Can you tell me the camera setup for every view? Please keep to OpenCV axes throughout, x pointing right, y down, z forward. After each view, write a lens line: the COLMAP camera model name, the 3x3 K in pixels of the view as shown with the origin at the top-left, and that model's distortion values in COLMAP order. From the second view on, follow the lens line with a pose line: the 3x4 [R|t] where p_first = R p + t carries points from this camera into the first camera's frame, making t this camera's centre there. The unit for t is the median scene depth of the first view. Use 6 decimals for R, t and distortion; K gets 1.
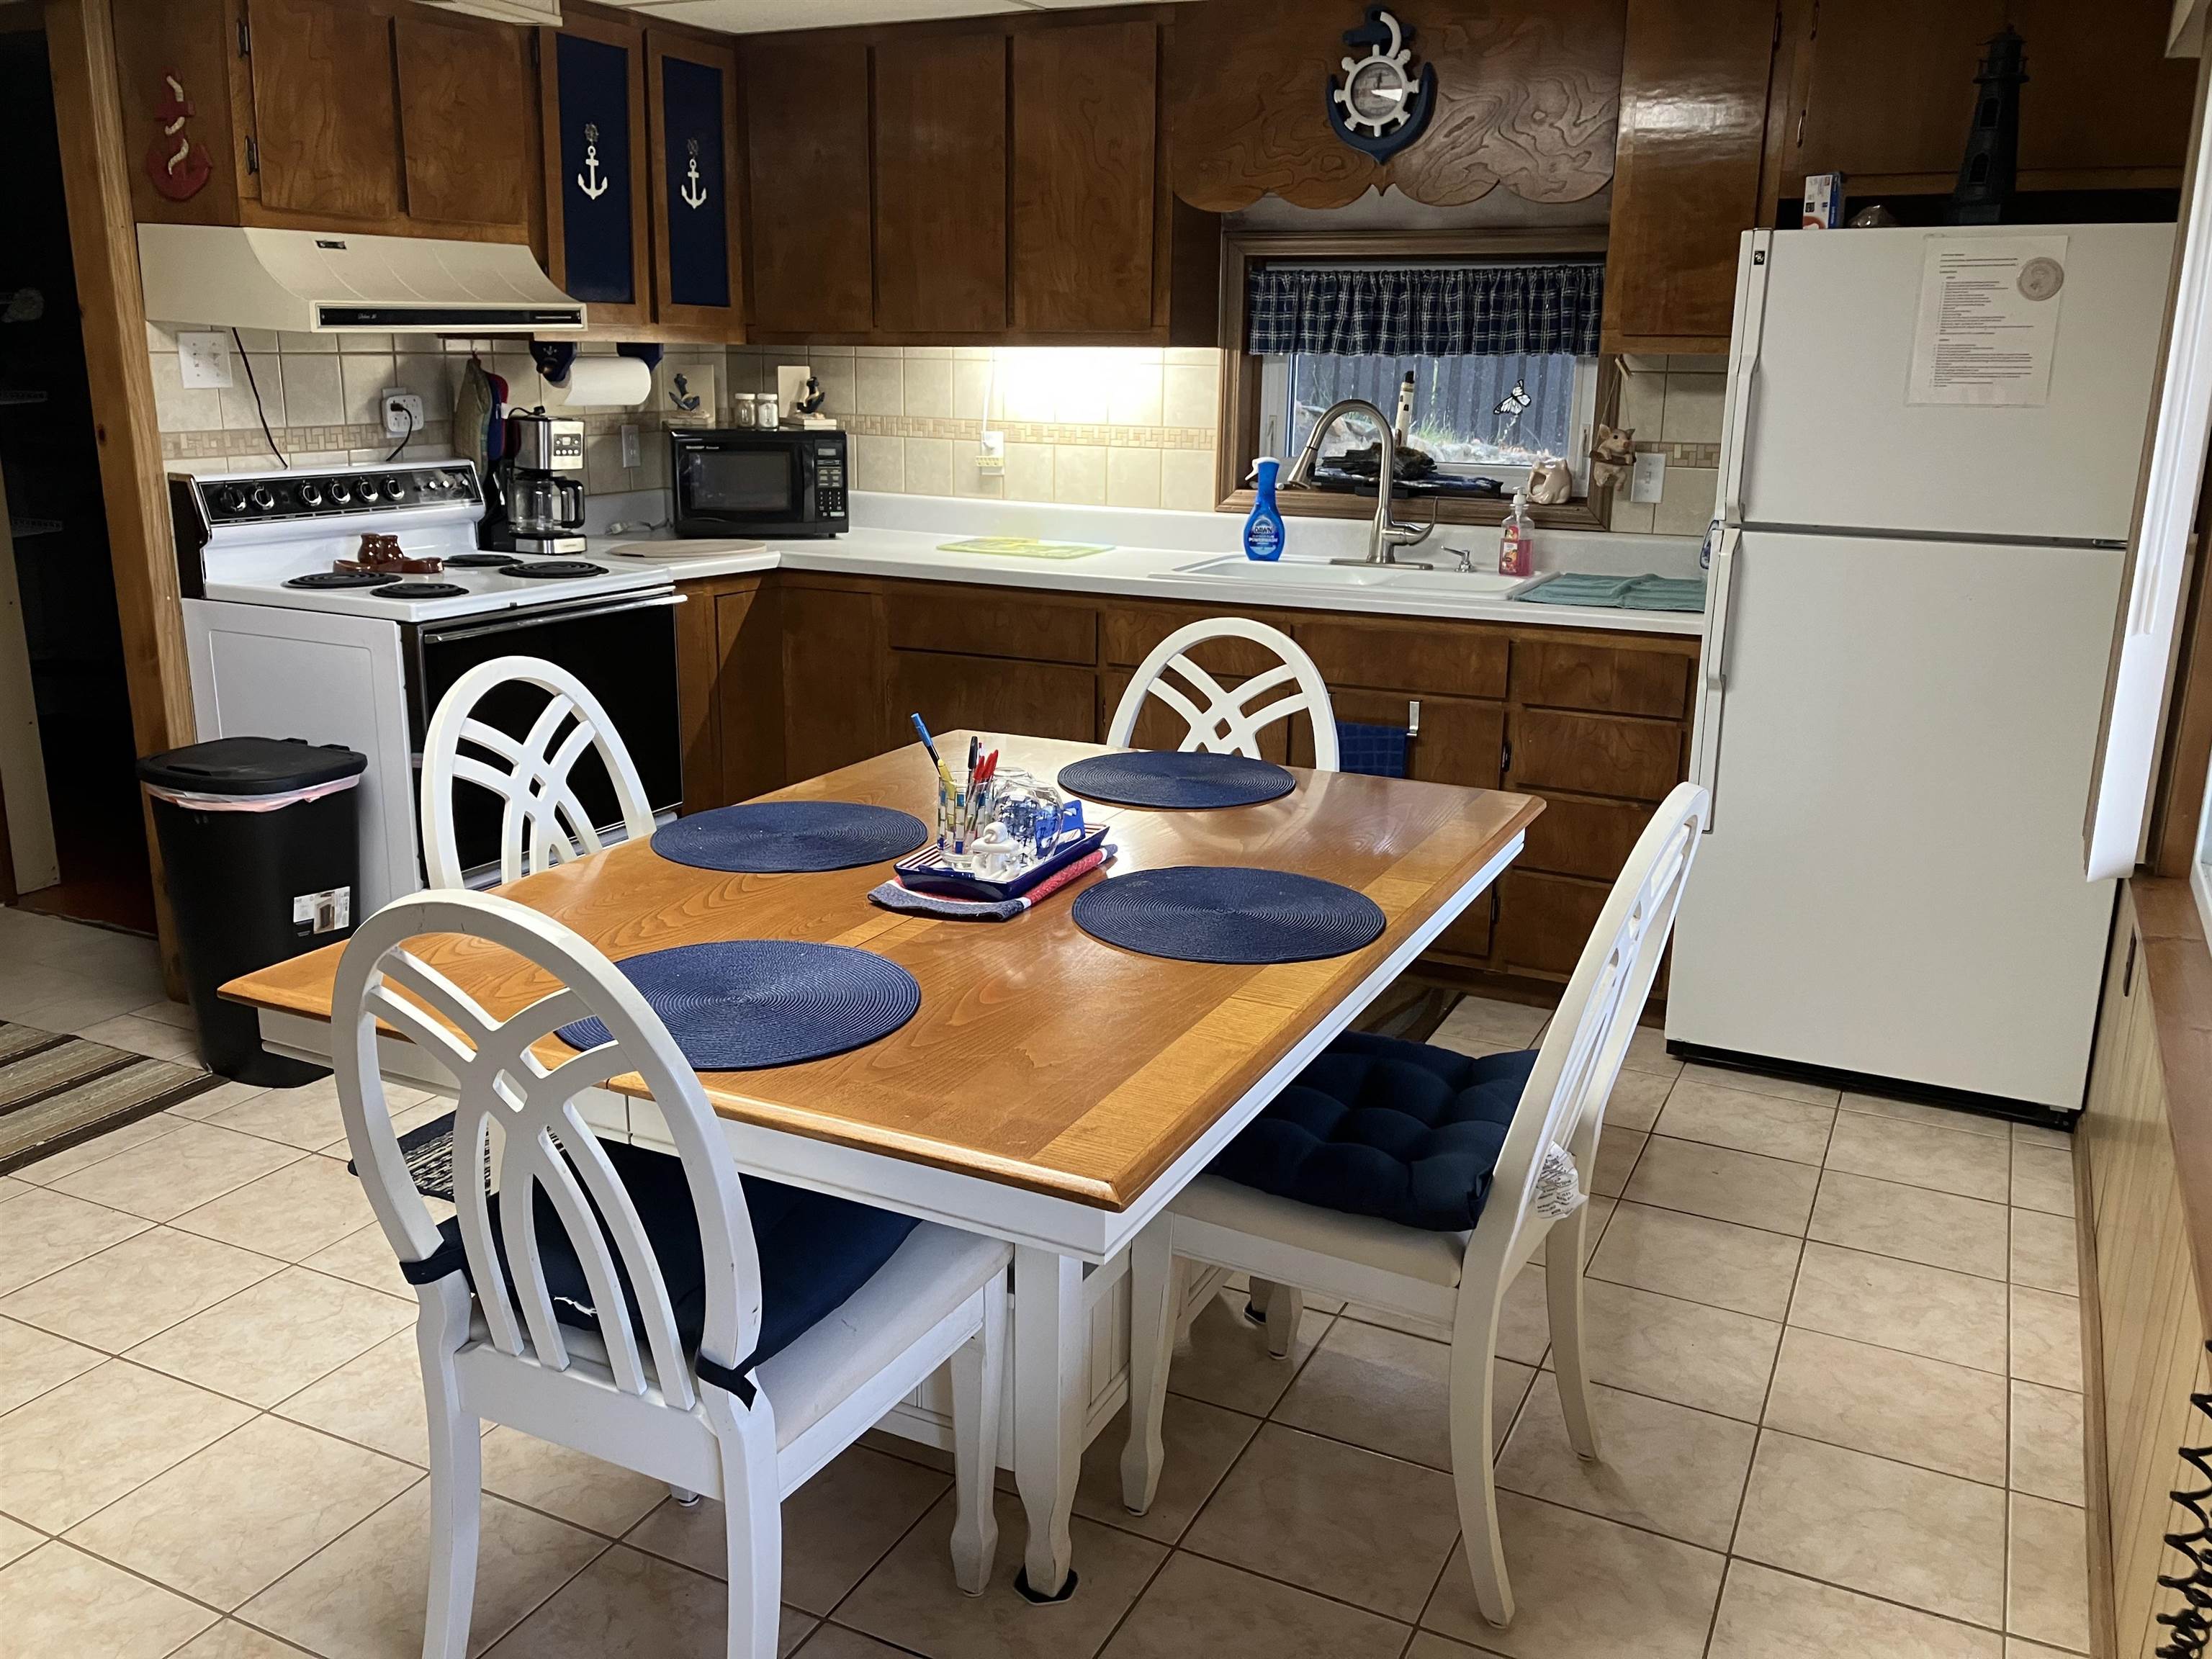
lens RADIAL K [[1837.0, 0, 1106.0], [0, 1837.0, 829.5], [0, 0, 1]] dist [-0.007885, -0.004647]
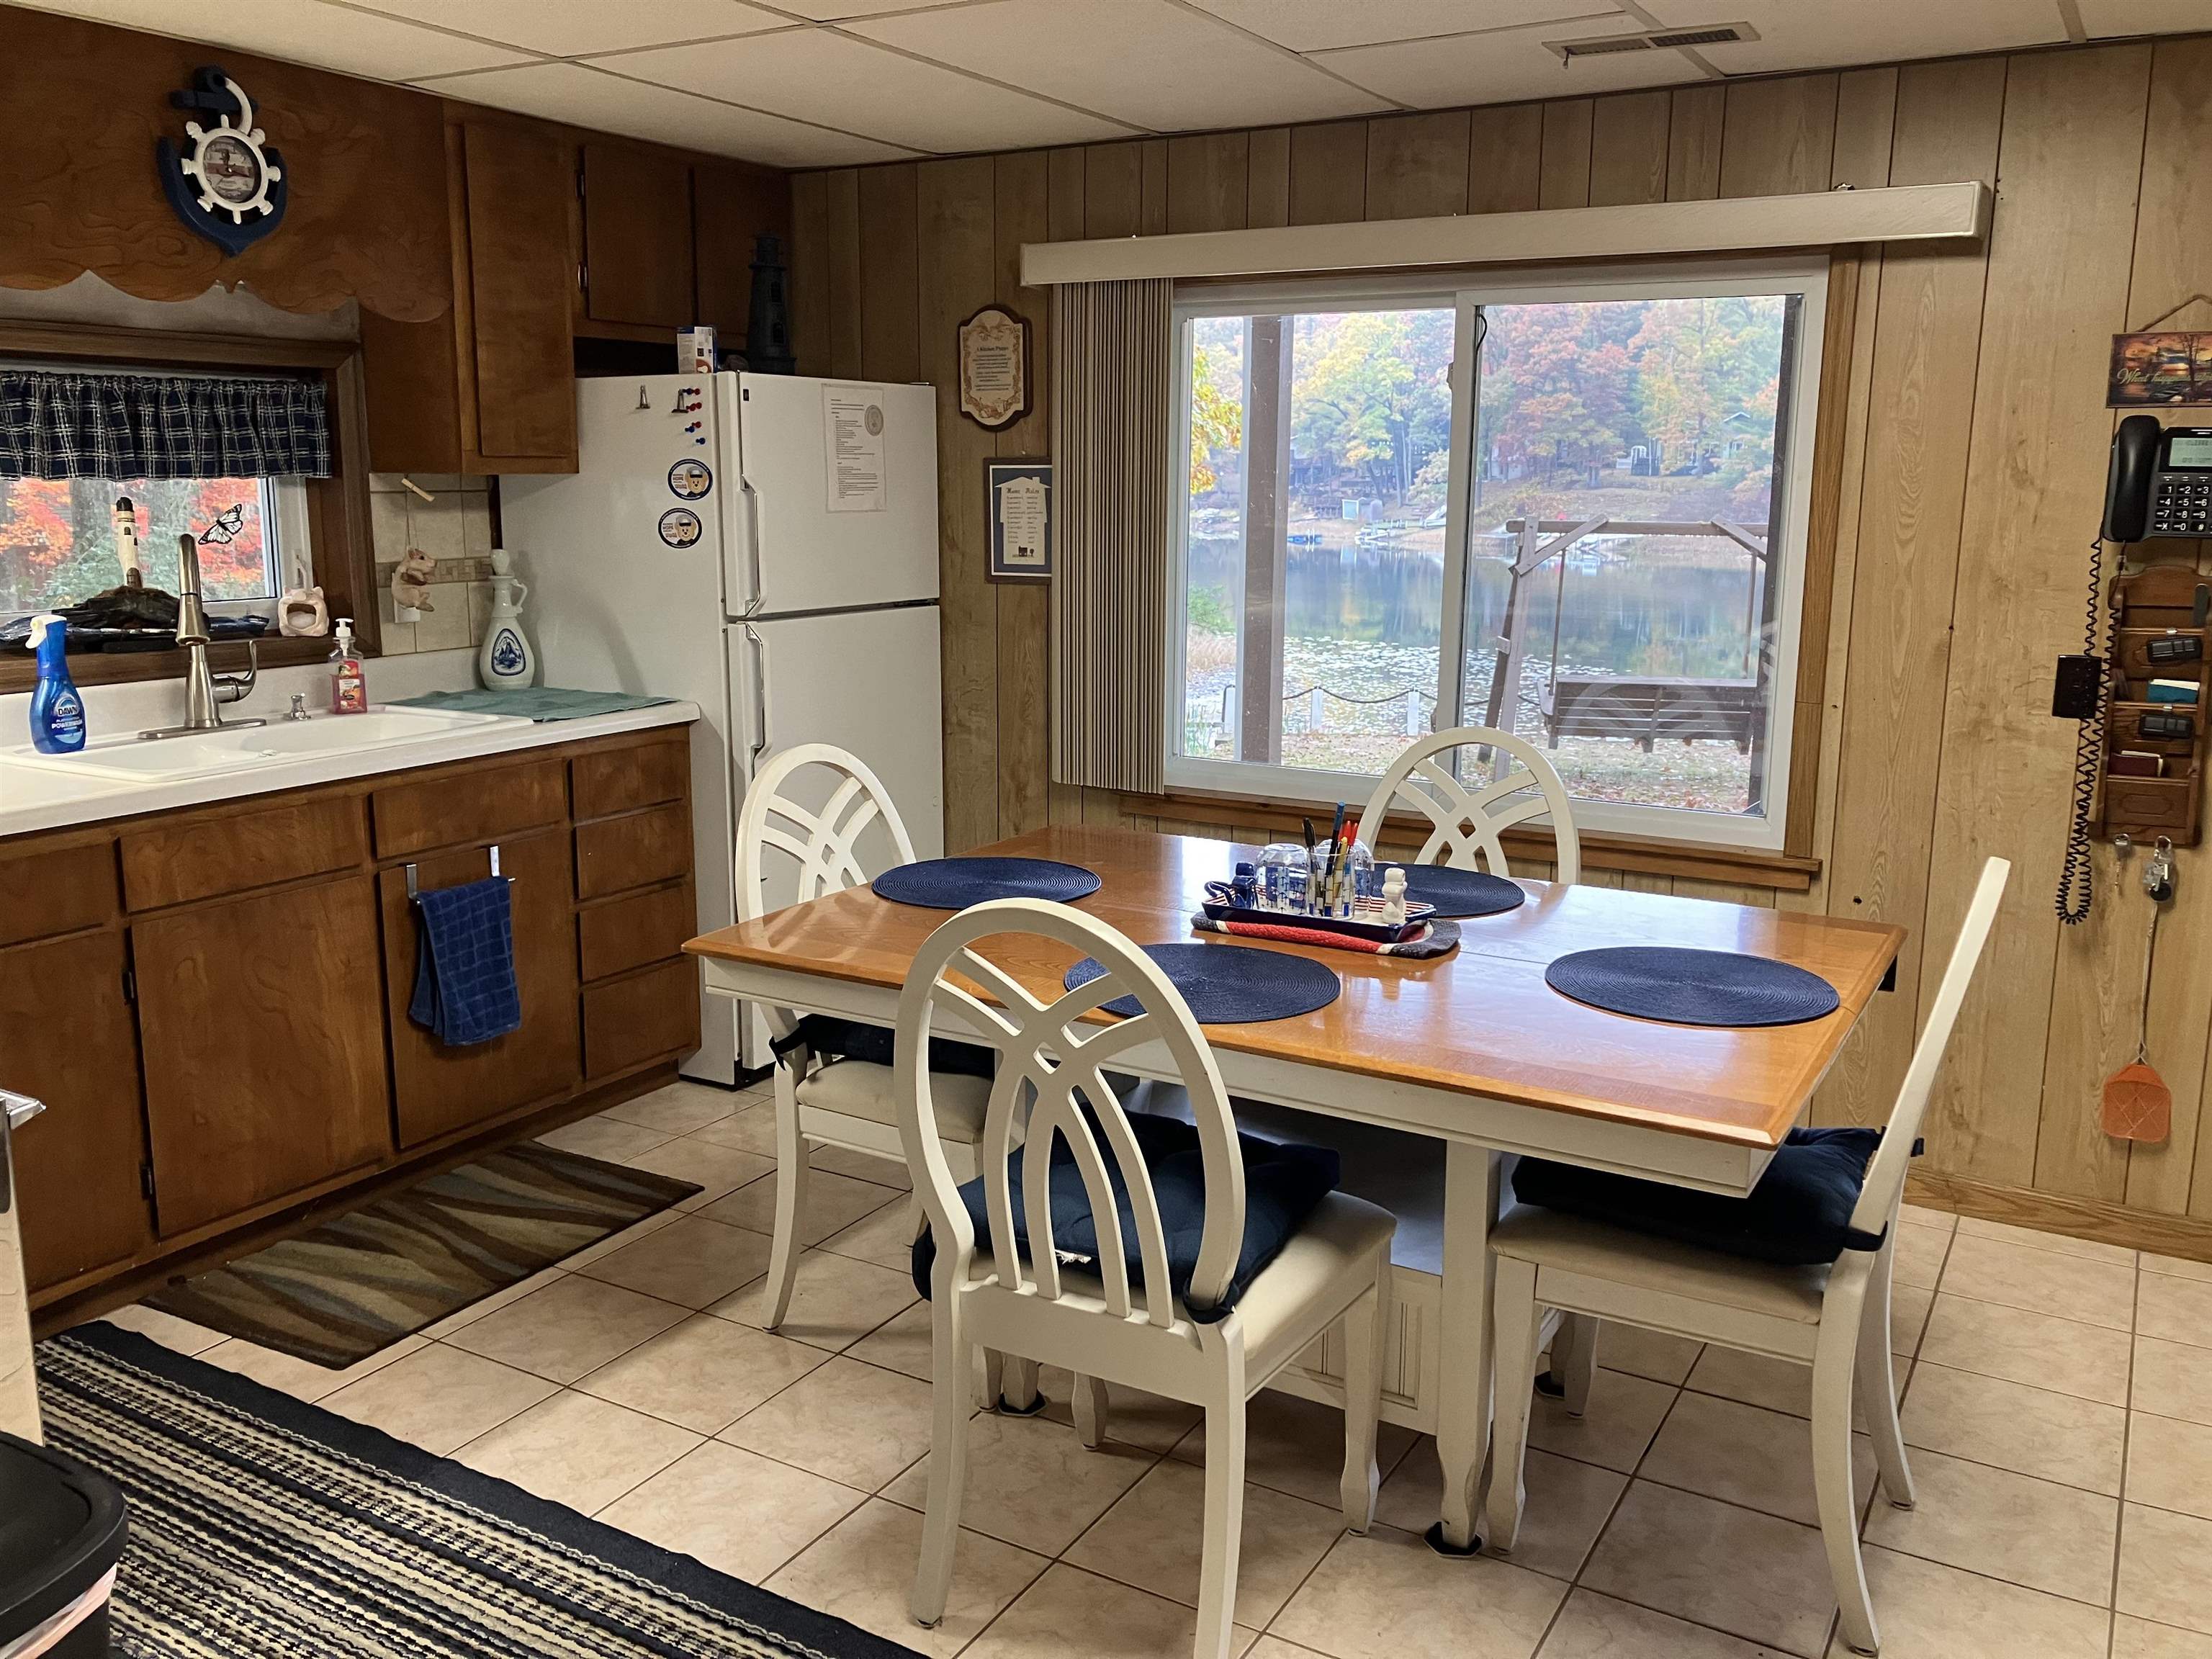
lens RADIAL K [[1837.0, 0, 1106.0], [0, 1837.0, 829.5], [0, 0, 1]] dist [-0.007885, -0.004647]
pose [[0.070843, -0.198059, 0.977627, -0.681833], [0.248700, 0.952645, 0.174976, -0.155461], [-0.965986, 0.230740, 0.116745, 0.562814]]
